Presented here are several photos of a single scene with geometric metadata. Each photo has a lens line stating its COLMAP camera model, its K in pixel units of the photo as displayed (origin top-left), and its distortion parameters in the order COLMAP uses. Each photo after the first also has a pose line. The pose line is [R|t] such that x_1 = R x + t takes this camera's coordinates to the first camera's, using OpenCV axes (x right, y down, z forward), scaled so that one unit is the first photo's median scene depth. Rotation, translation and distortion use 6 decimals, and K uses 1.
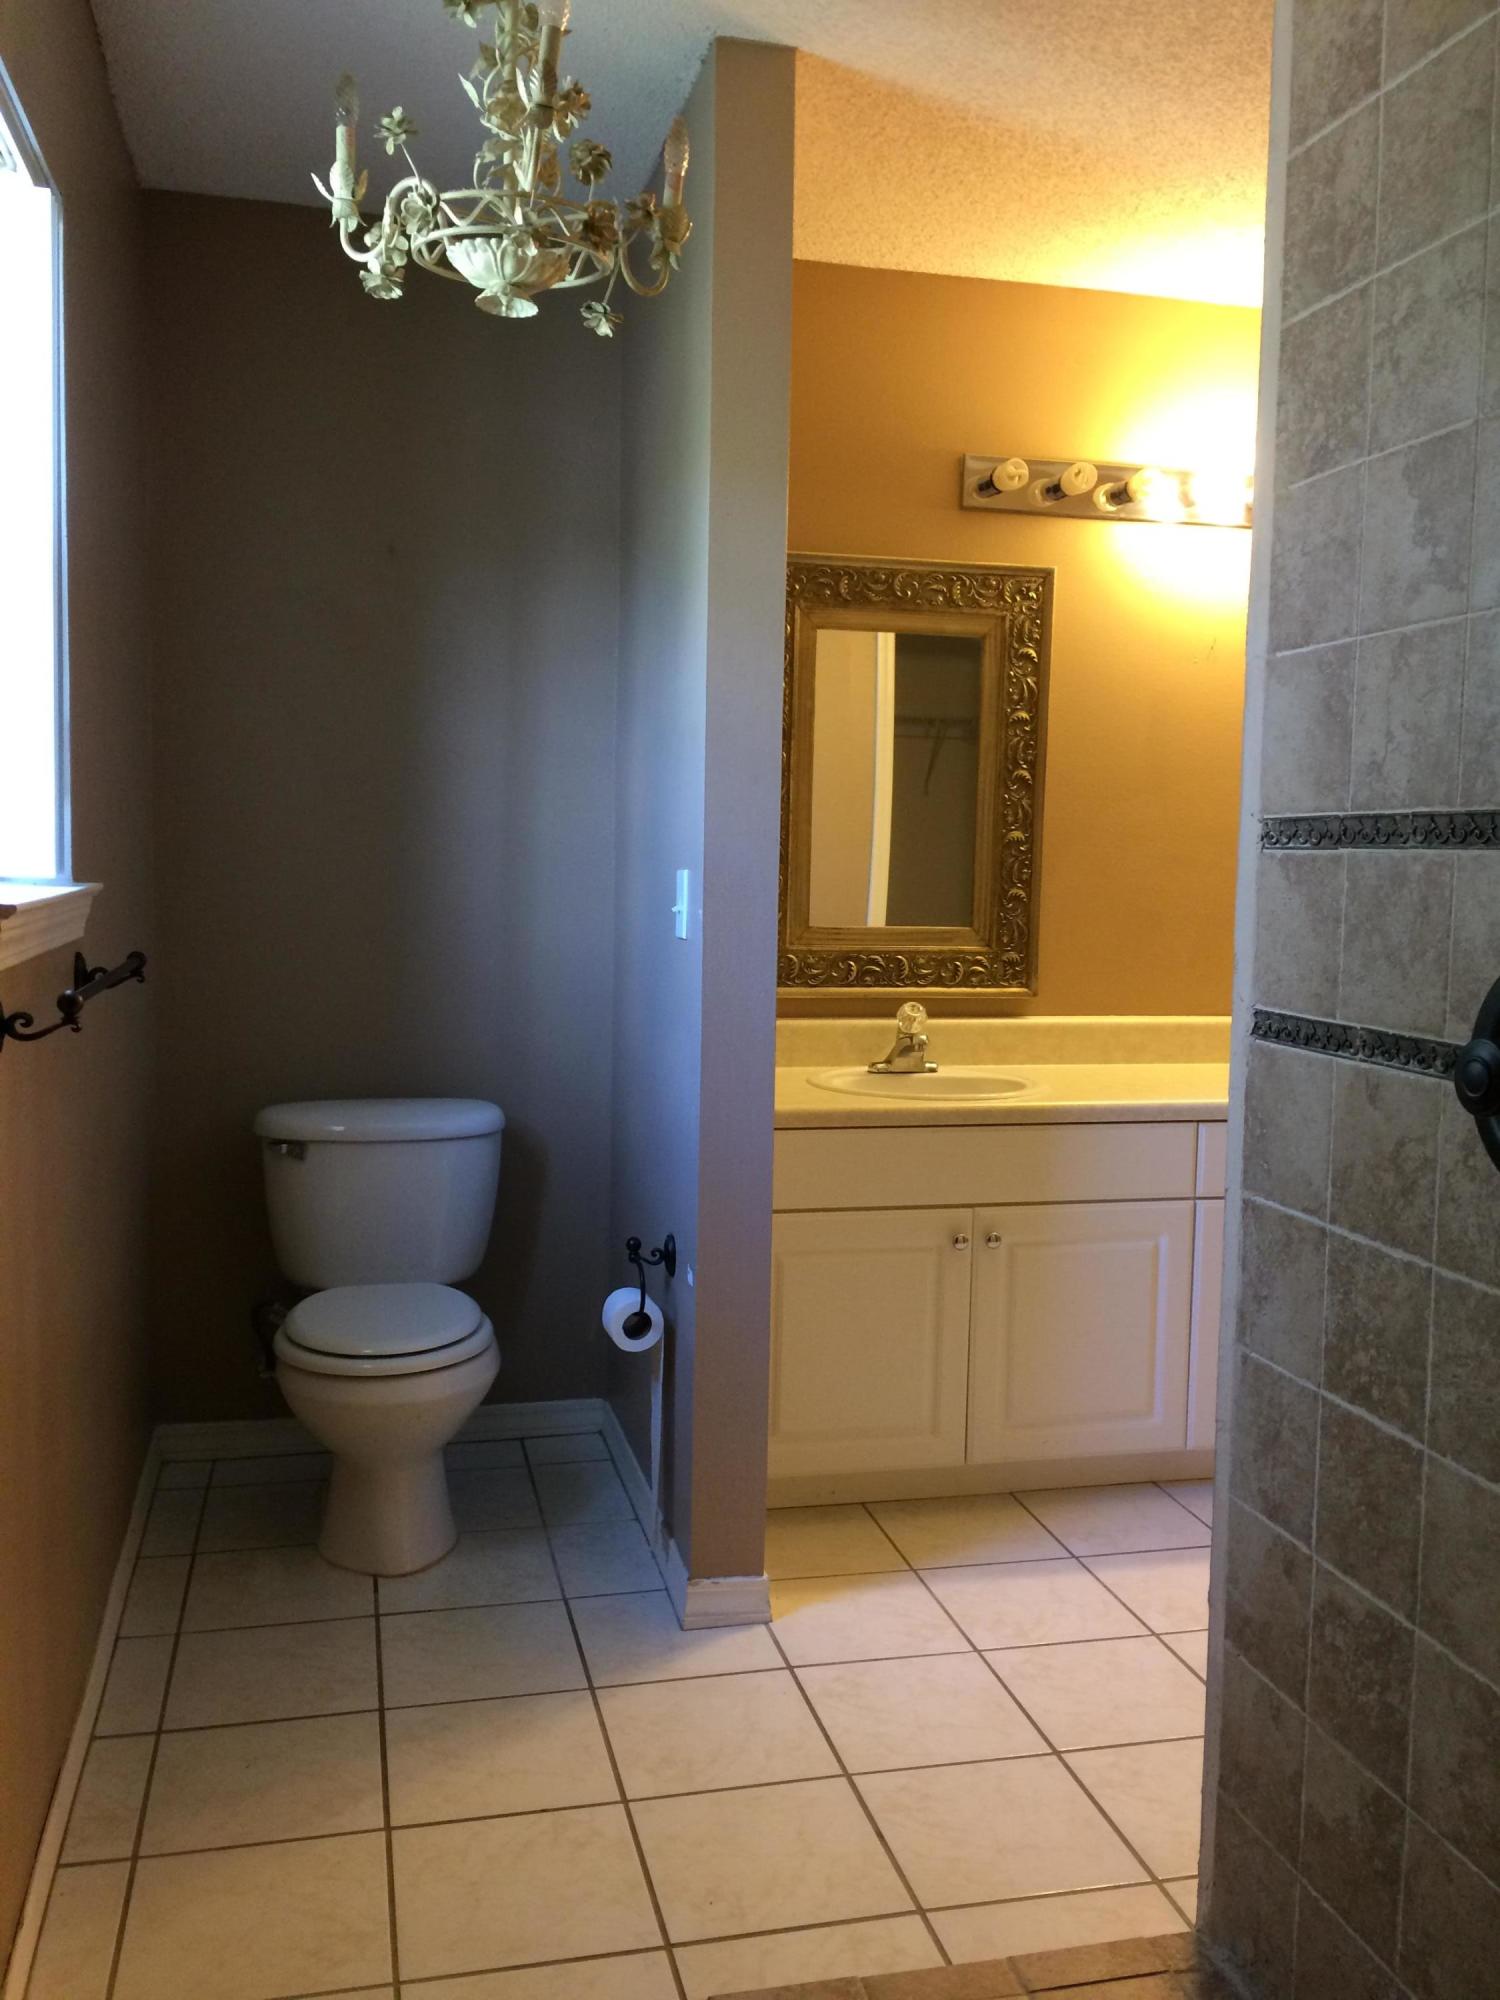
lens RADIAL K [[1719.1, 0, 756.2], [0, 1719.1, 982.0], [0, 0, 1]] dist [0.095202, -0.133619]
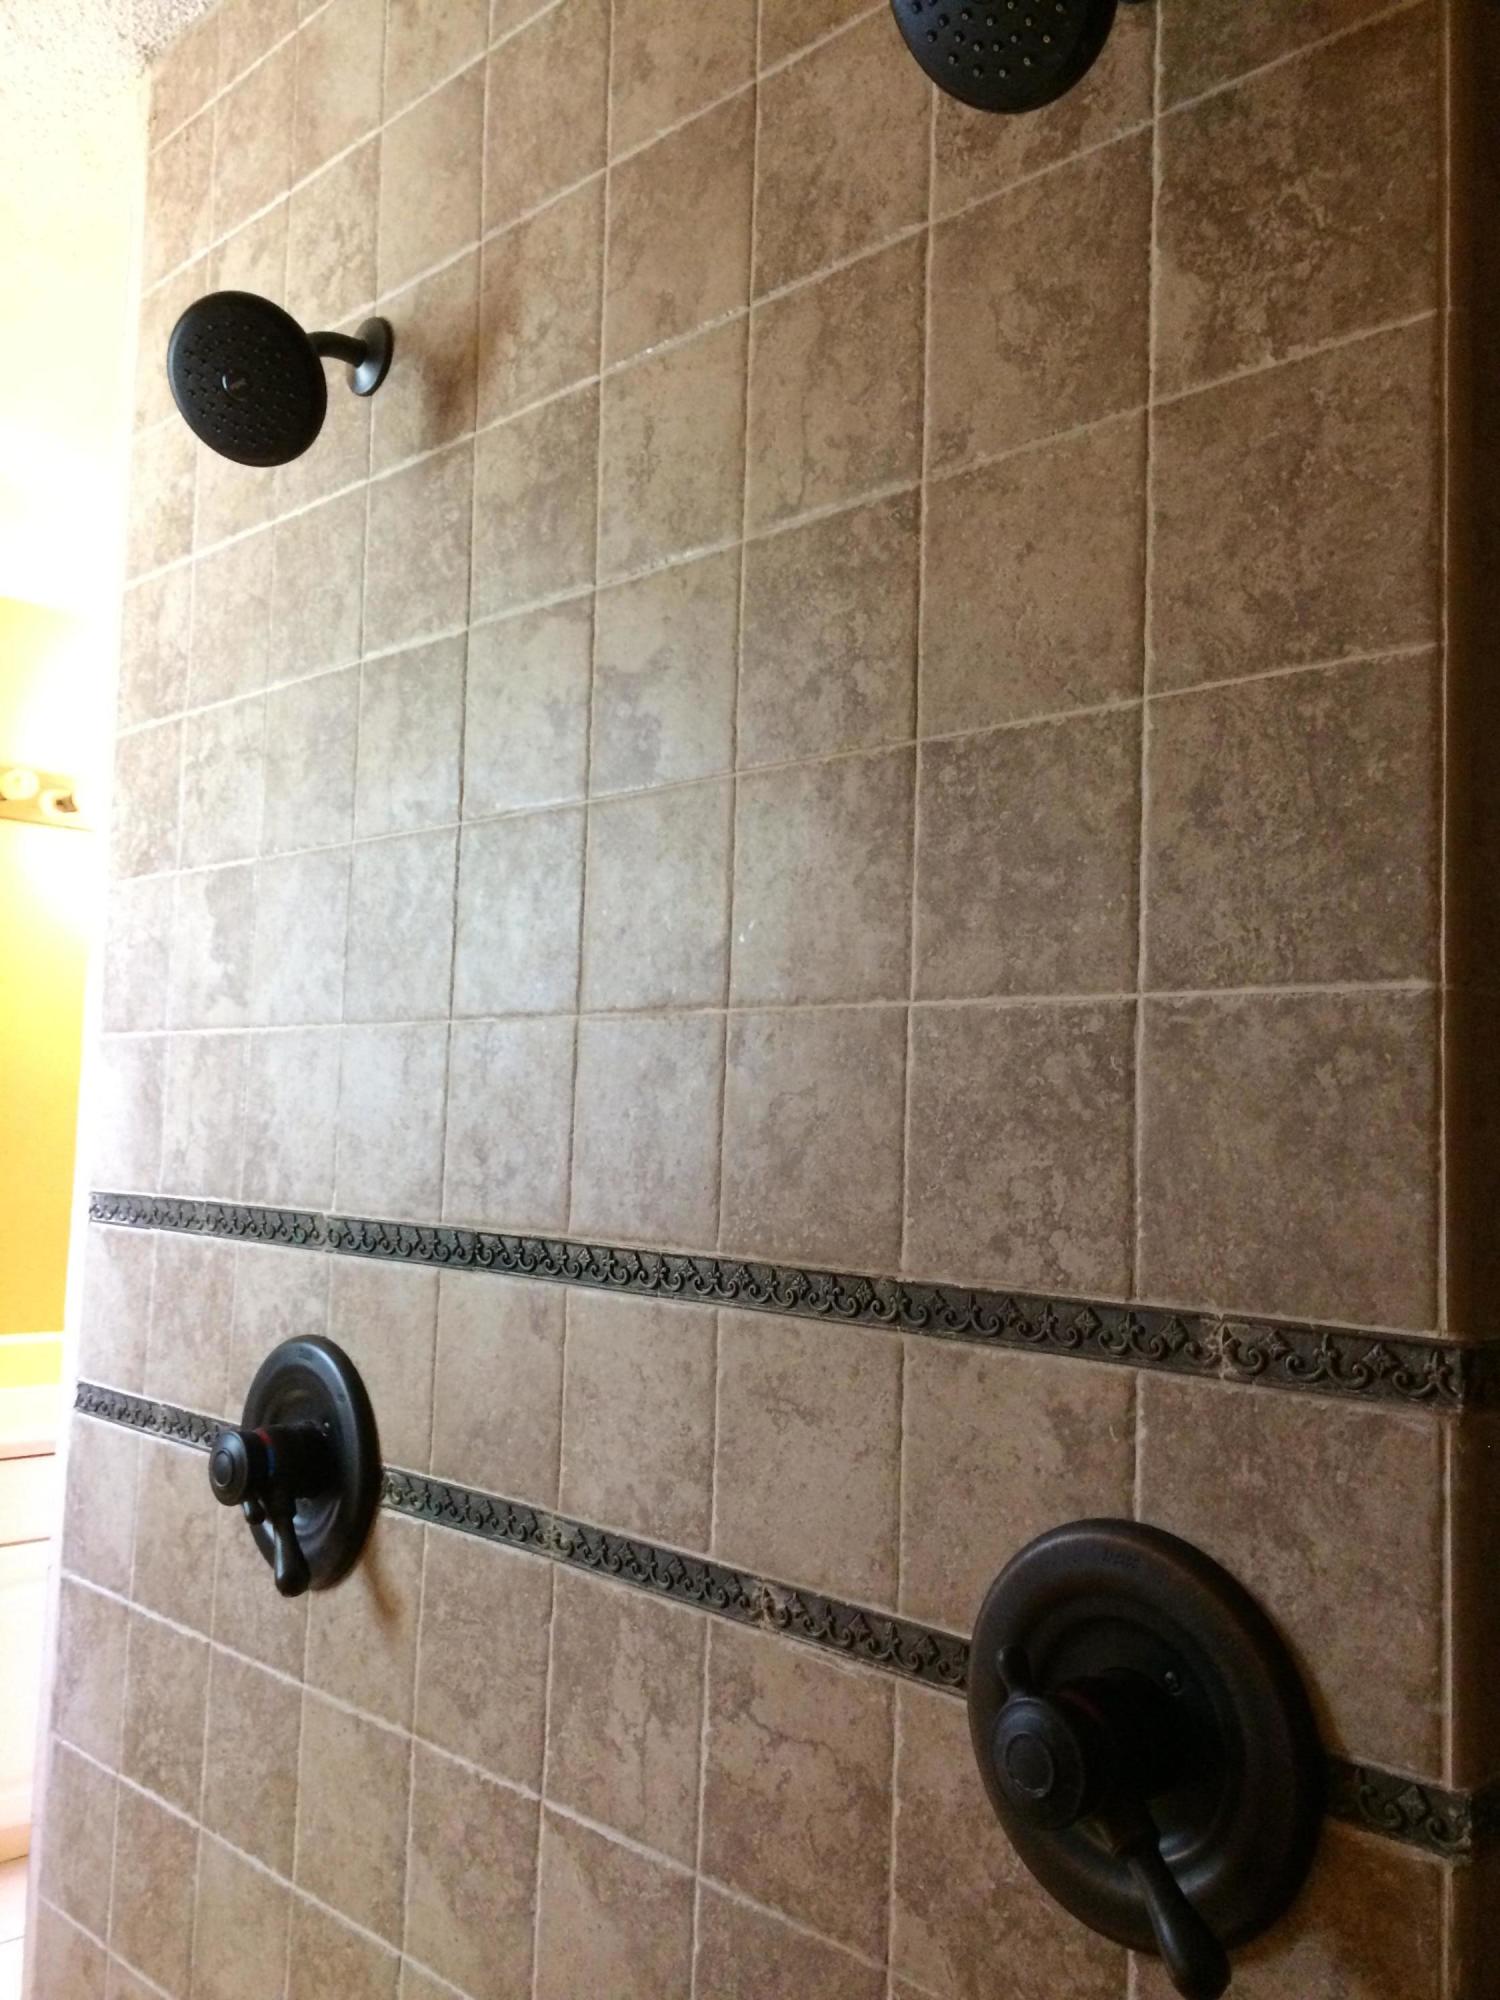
lens RADIAL K [[1719.1, 0, 756.2], [0, 1719.1, 982.0], [0, 0, 1]] dist [0.095202, -0.133619]
pose [[0.859084, 0.049511, 0.509435, 0.108659], [0.024438, 0.990208, -0.137447, -0.072168], [-0.511252, 0.130528, 0.849461, -0.104099]]
